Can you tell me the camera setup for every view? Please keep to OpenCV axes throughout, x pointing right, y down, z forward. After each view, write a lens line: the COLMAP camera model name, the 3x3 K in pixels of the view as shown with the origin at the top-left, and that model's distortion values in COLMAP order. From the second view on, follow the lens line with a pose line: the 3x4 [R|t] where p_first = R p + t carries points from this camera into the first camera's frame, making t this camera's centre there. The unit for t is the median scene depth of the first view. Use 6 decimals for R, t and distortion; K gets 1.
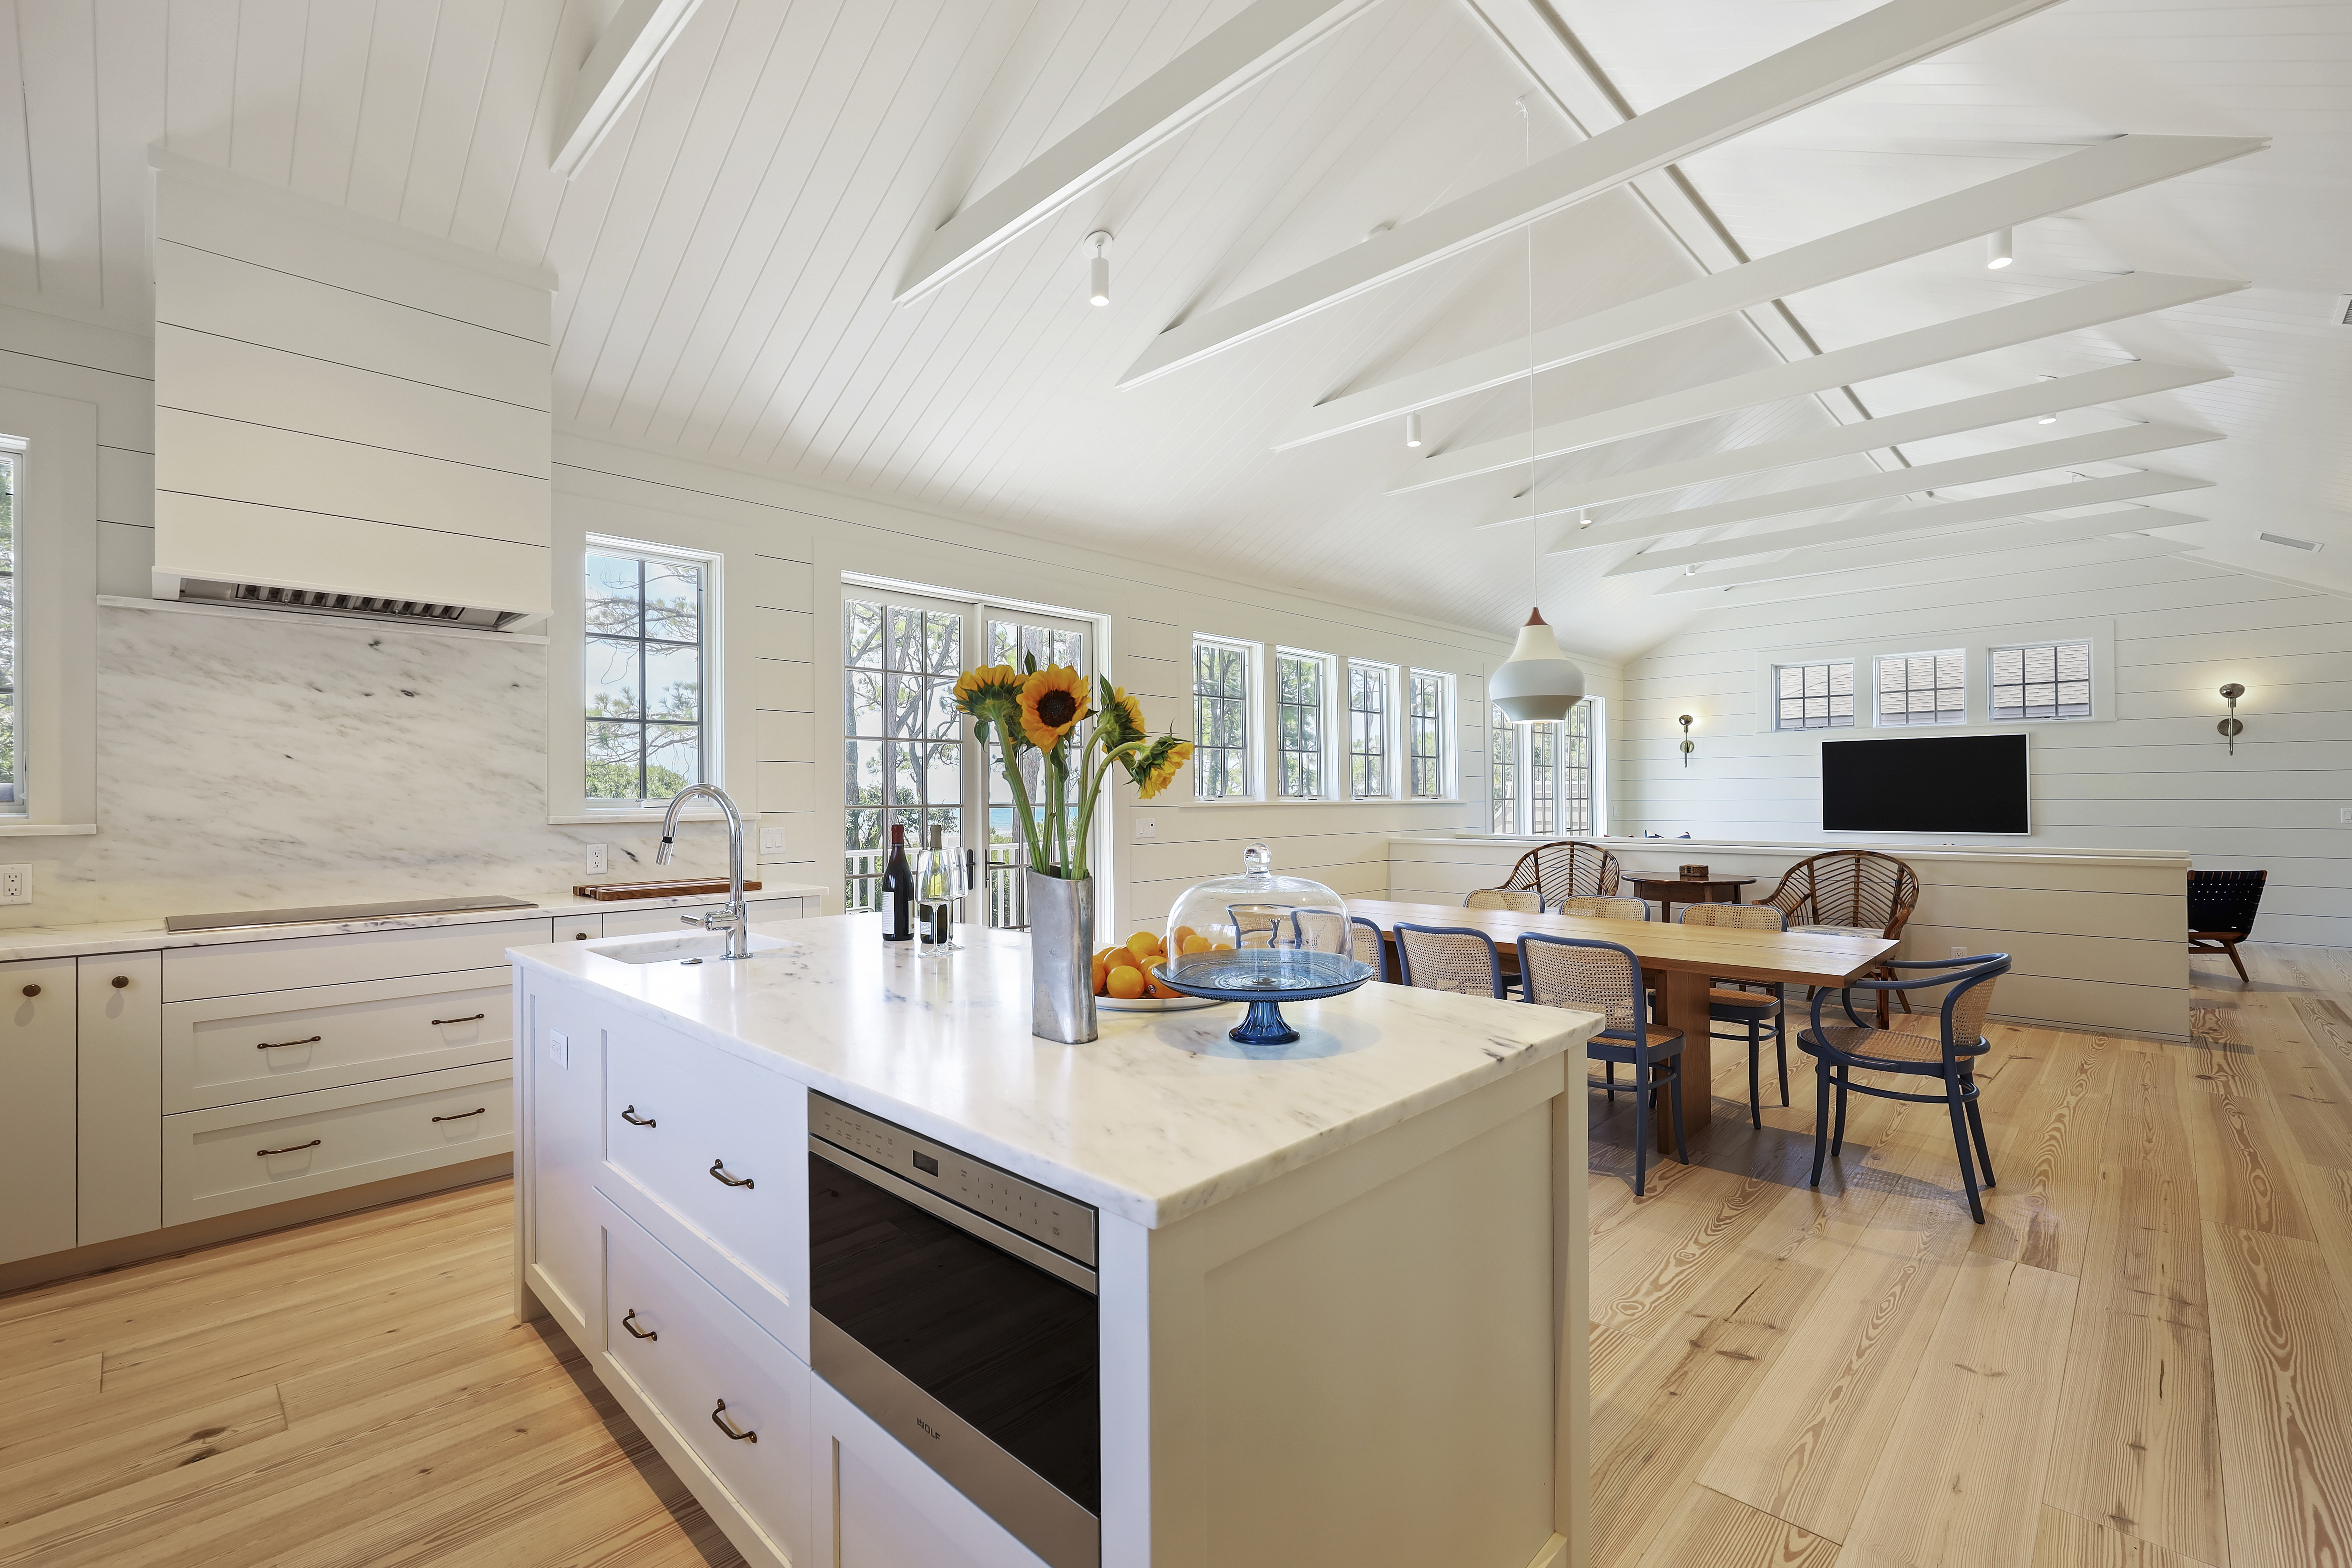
lens RADIAL K [[1006.9, 0, 1176.1], [0, 1006.9, 785.9], [0, 0, 1]] dist [0.001313, -0.000245]
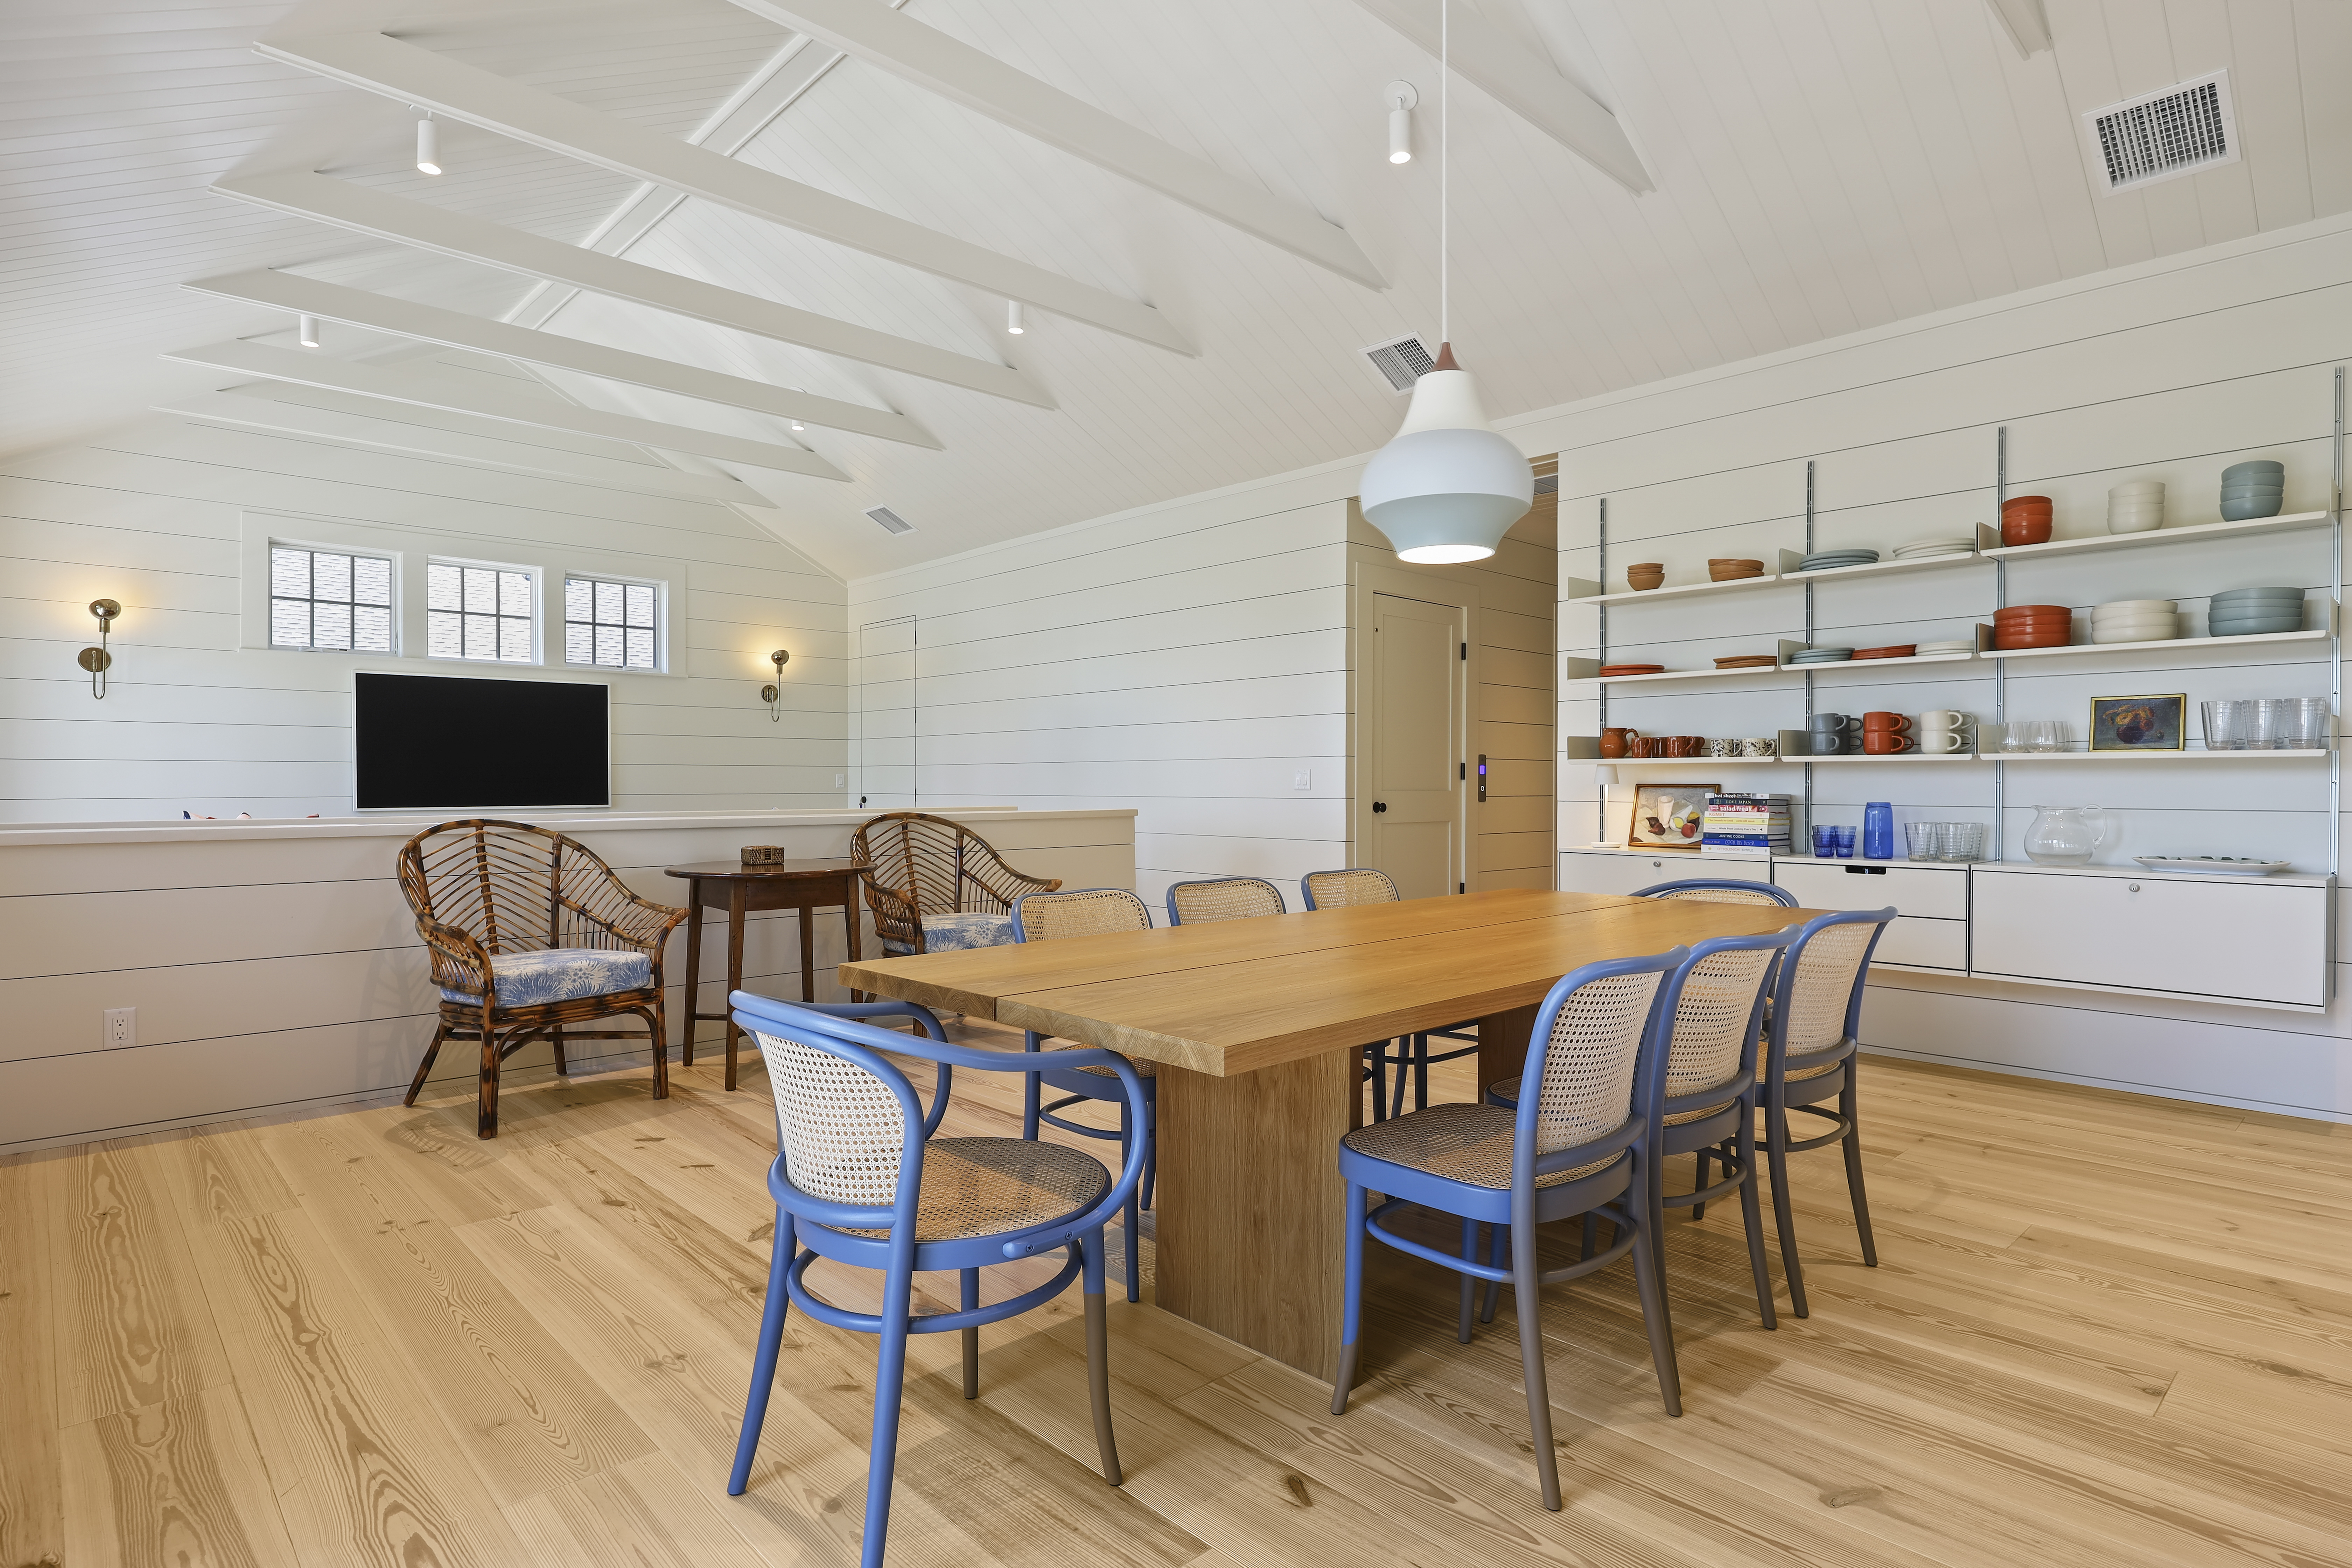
lens RADIAL K [[1229.8, 0, 1171.7], [0, 1229.8, 789.7], [0, 0, 1]] dist [0.006816, 0.000343]
pose [[0.051910, -0.001381, 0.998651, -0.211667], [-0.010117, 0.999947, 0.001909, 0.042374], [-0.998601, -0.010202, 0.051893, 0.744502]]
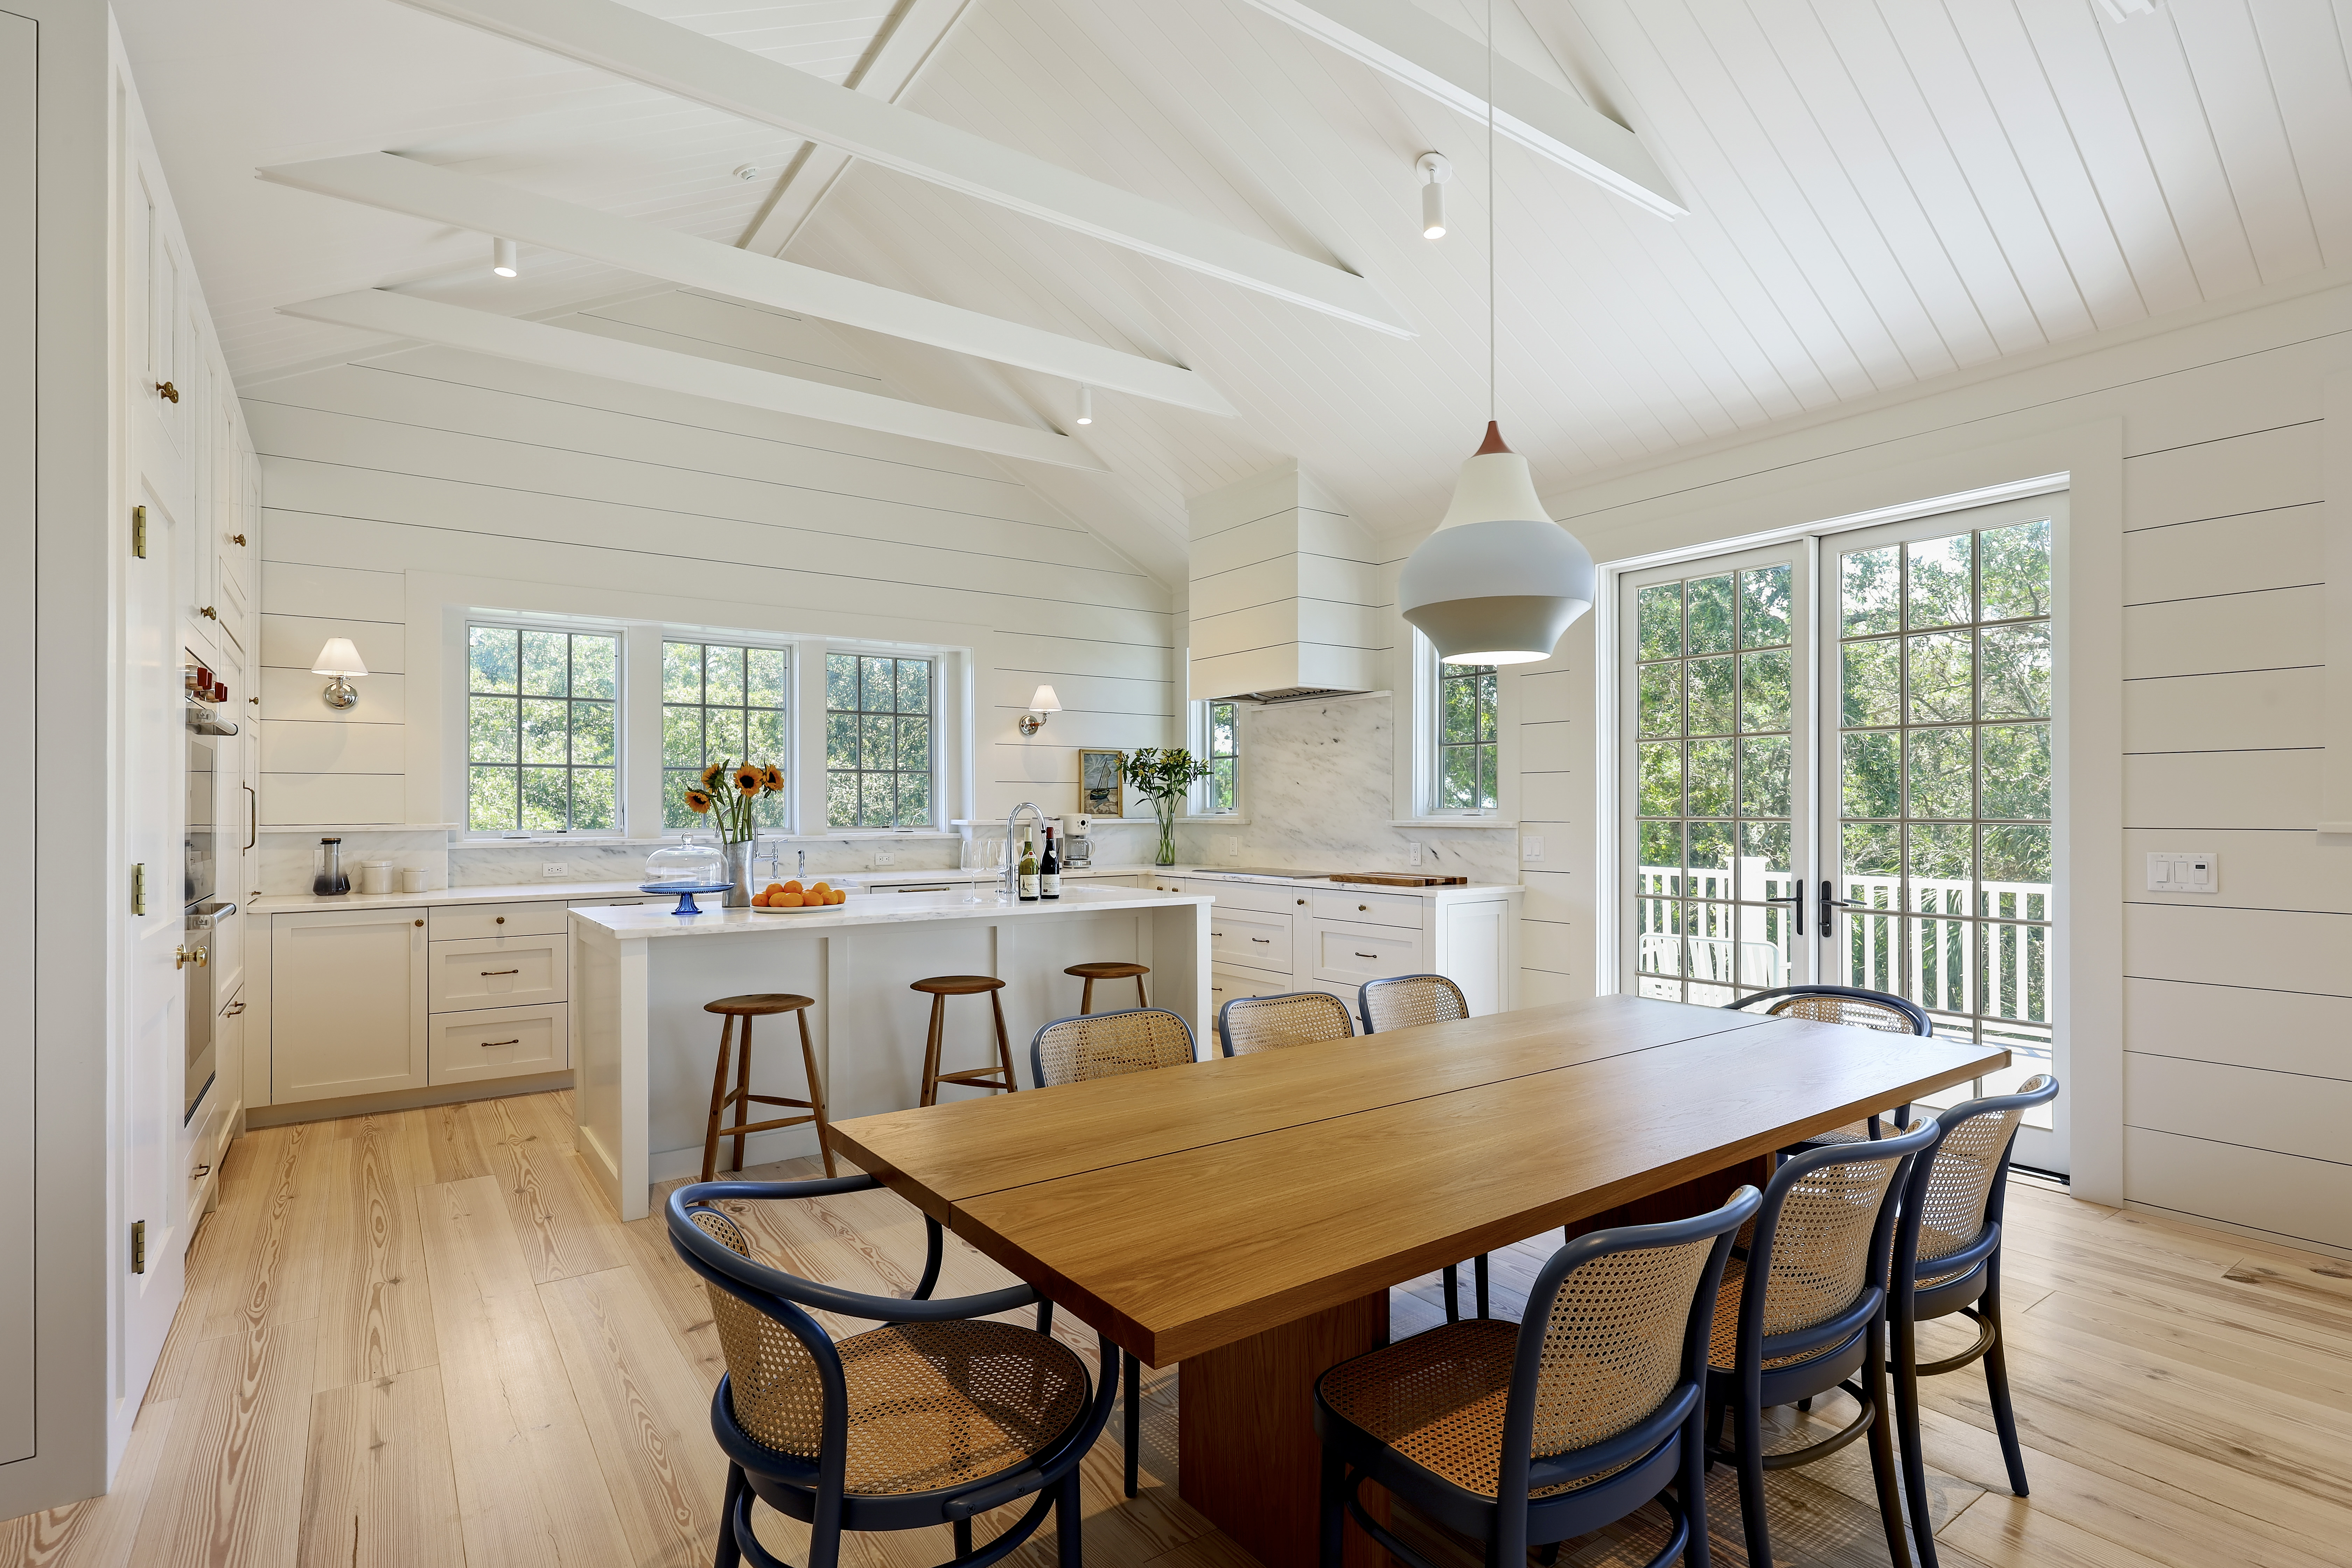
lens RADIAL K [[1142.9, 0, 1180.0], [0, 1142.9, 792.5], [0, 0, 1]] dist [0.002802, 0.000763]
pose [[-0.175859, -0.007119, -0.984390, 0.617697], [0.013542, 0.999862, -0.009650, 0.002153], [0.984322, -0.015028, -0.175738, 0.635317]]
